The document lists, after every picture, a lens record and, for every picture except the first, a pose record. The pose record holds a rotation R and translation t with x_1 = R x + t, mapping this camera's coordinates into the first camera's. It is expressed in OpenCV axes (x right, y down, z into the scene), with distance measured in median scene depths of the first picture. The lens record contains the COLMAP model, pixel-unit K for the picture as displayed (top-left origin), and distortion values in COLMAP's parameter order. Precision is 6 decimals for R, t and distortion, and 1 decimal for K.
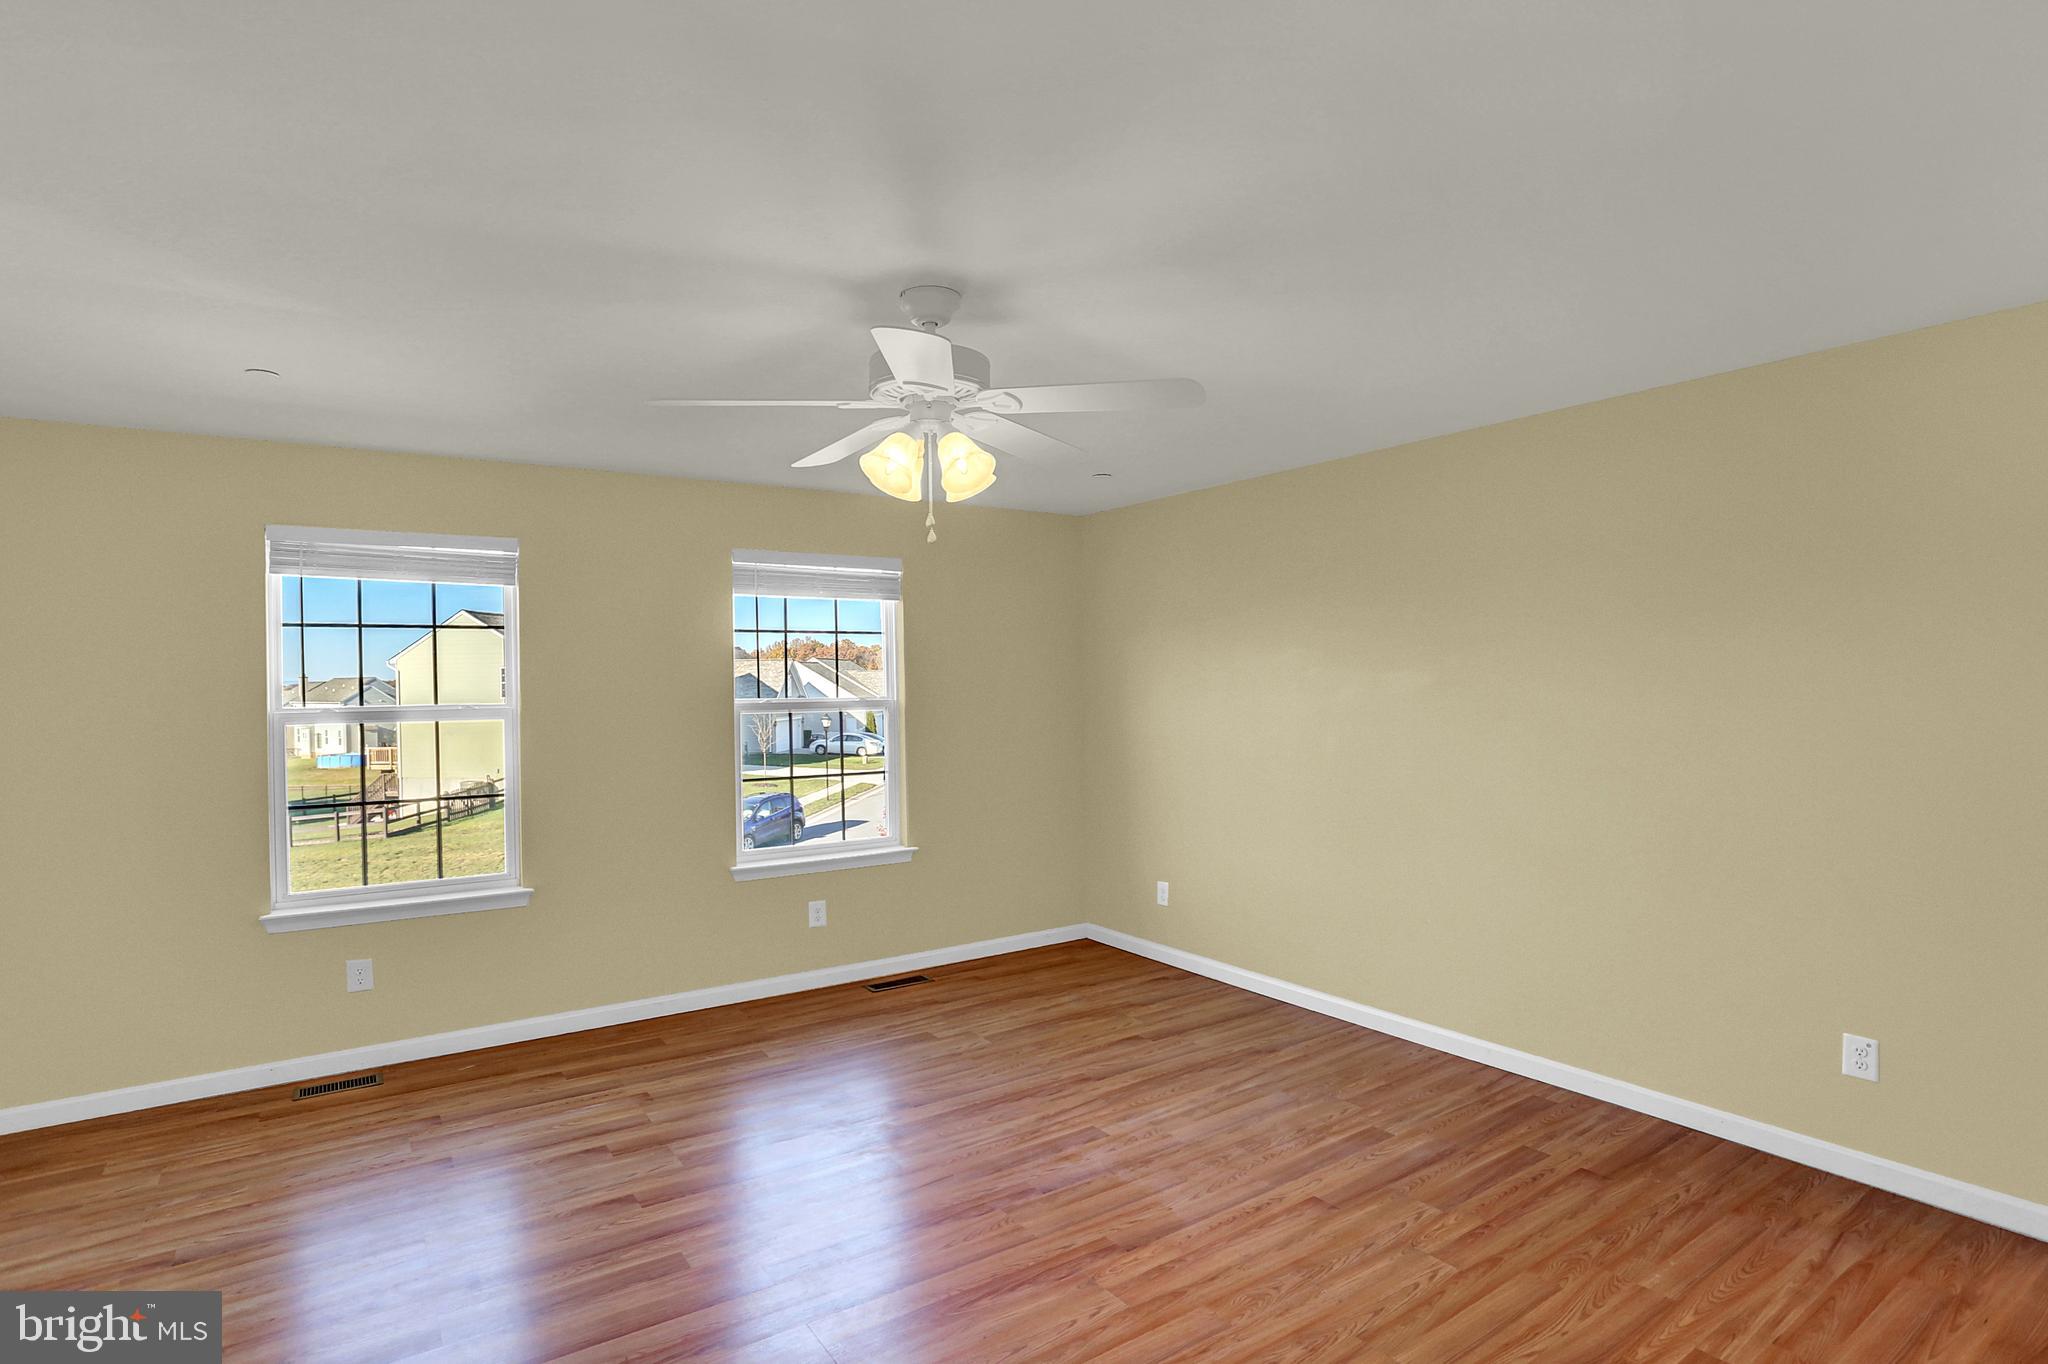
lens RADIAL K [[1001.9, 0, 1037.1], [0, 1001.9, 684.4], [0, 0, 1]] dist [-0.062244, 0.025045]
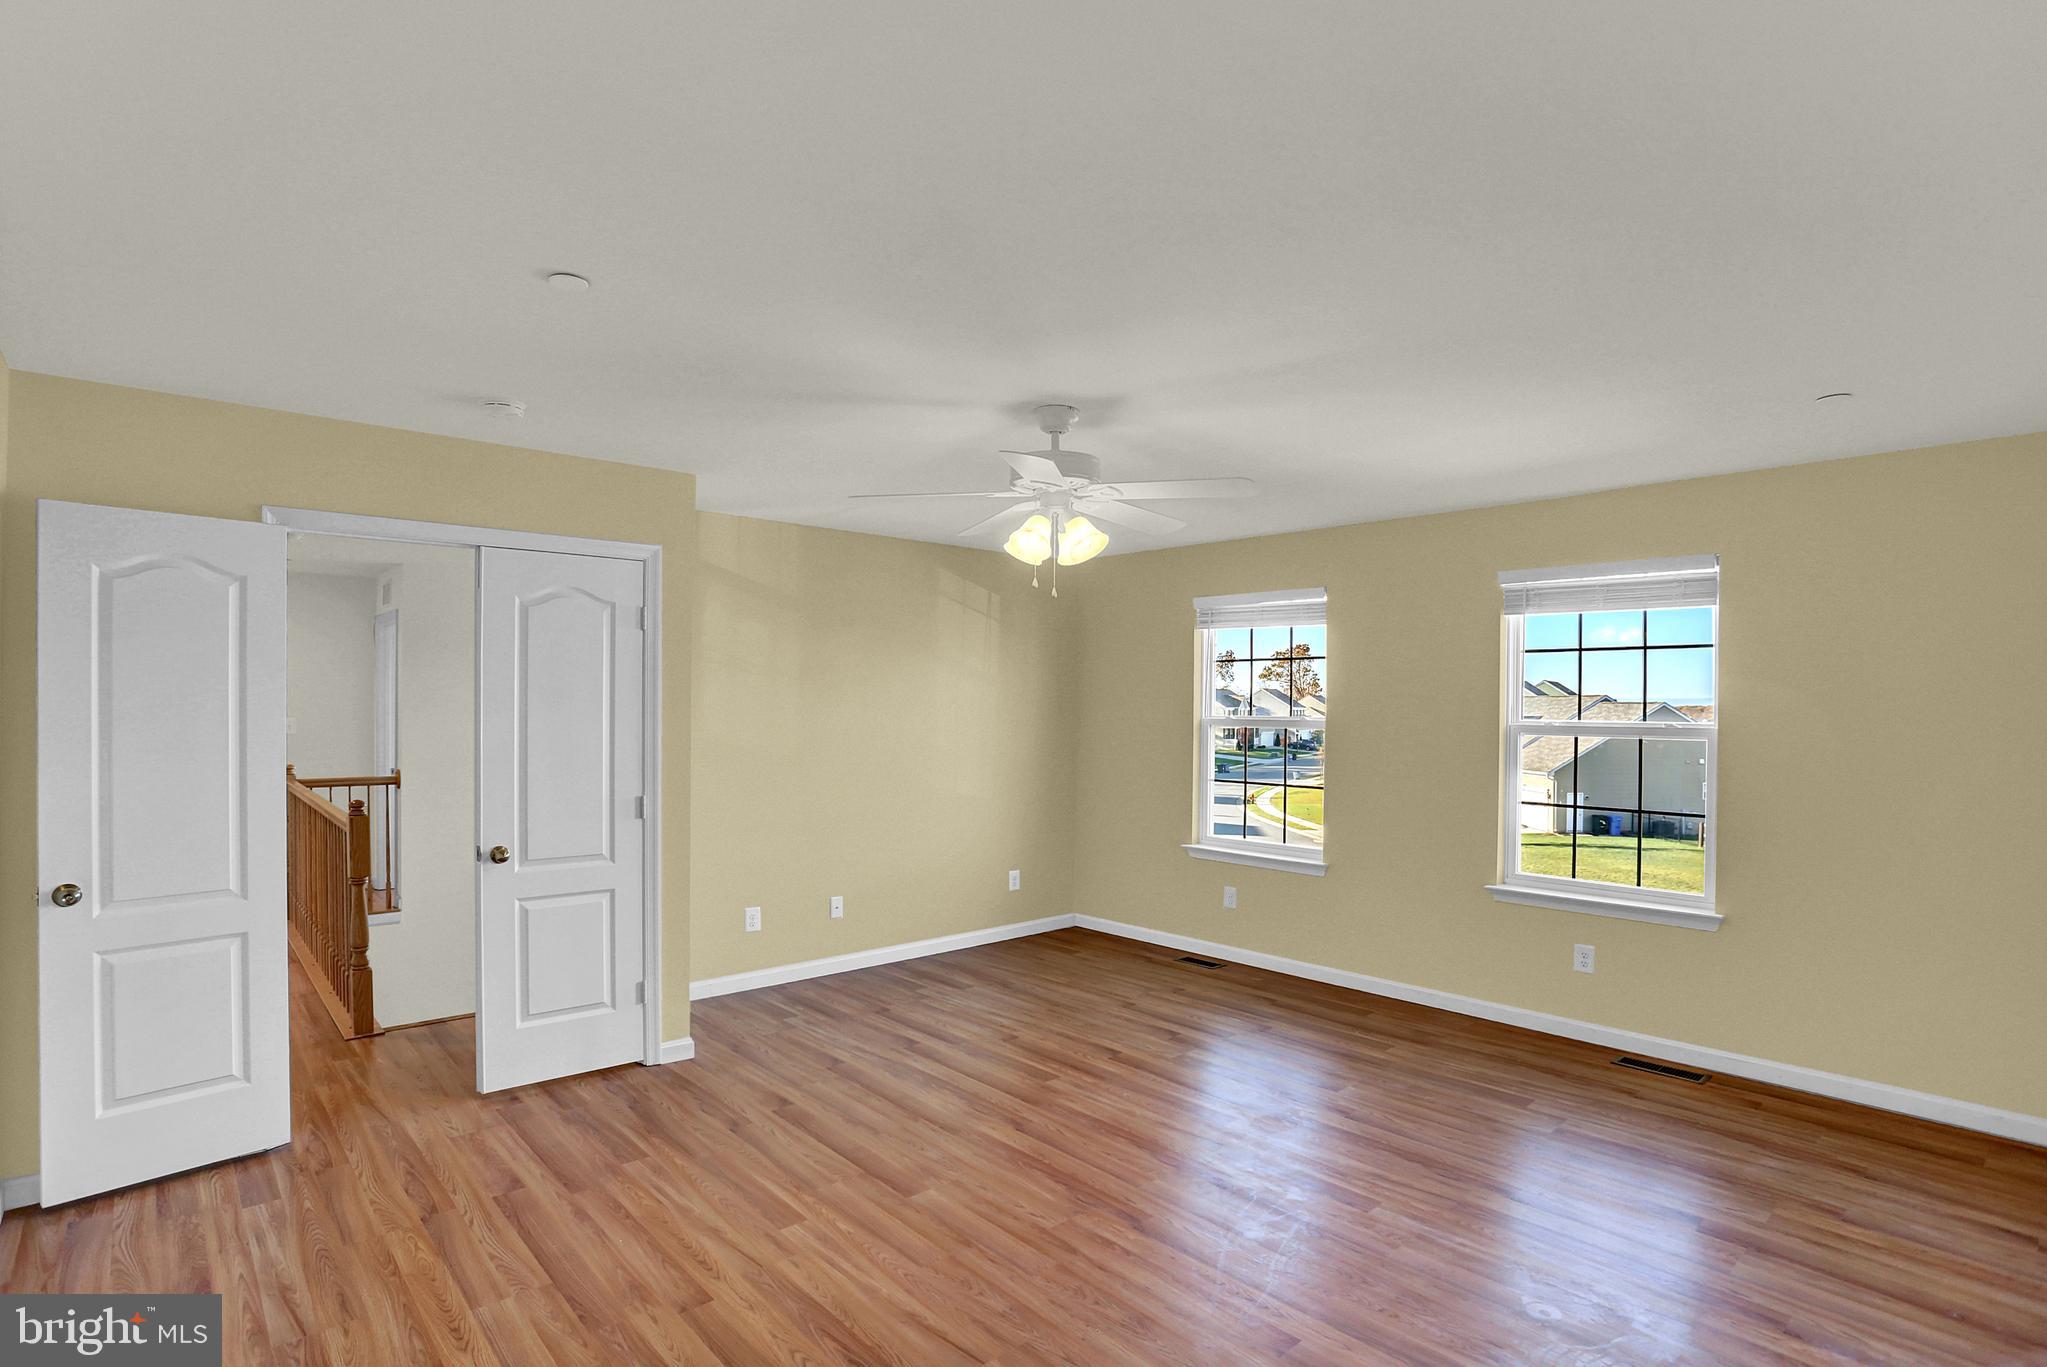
lens RADIAL K [[1025.5, 0, 1051.6], [0, 1025.5, 697.4], [0, 0, 1]] dist [-0.077826, 0.034925]
pose [[0.145979, 0.004146, -0.989279, 0.724260], [-0.008885, 0.999956, 0.002880, -0.005643], [0.989248, 0.008369, 0.146009, 0.460974]]
